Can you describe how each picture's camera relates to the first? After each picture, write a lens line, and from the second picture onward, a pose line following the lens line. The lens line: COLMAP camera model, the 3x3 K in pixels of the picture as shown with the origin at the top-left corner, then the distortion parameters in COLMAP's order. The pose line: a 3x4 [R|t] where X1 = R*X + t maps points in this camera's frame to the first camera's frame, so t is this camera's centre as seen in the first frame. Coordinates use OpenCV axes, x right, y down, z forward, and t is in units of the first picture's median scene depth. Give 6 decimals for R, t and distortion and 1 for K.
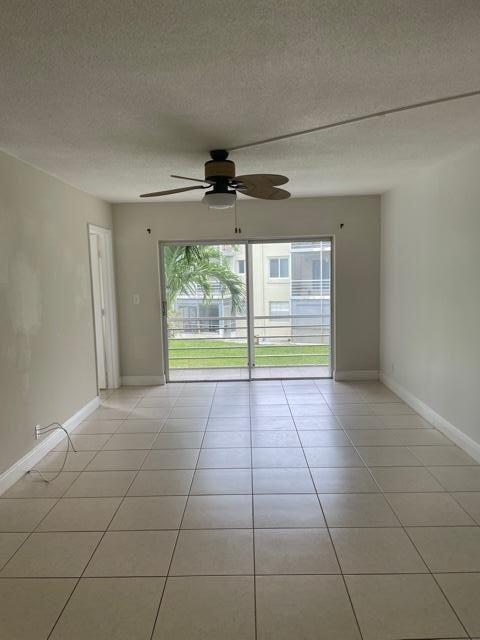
lens RADIAL K [[486.7, 0, 241.1], [0, 486.7, 327.6], [0, 0, 1]] dist [0.092547, -0.000953]
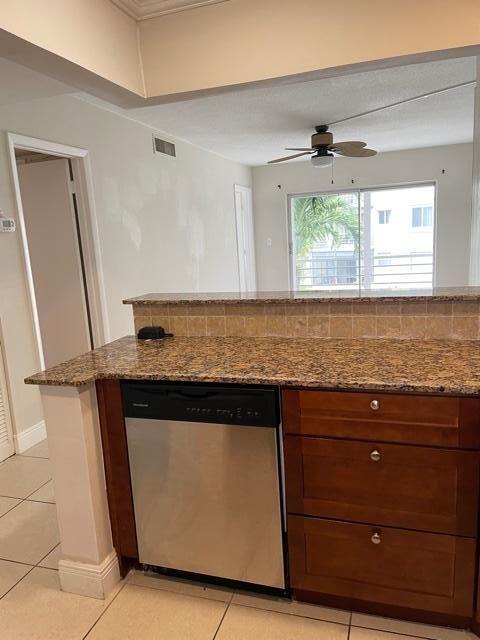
lens RADIAL K [[492.6, 0, 240.0], [0, 492.6, 320.0], [0, 0, 1]] dist [0.037204, -0.003387]
pose [[0.958205, 0.016018, -0.285633, 0.096722], [0.004114, 0.997557, 0.069741, 0.065013], [0.286052, -0.068001, 0.955798, -0.311956]]
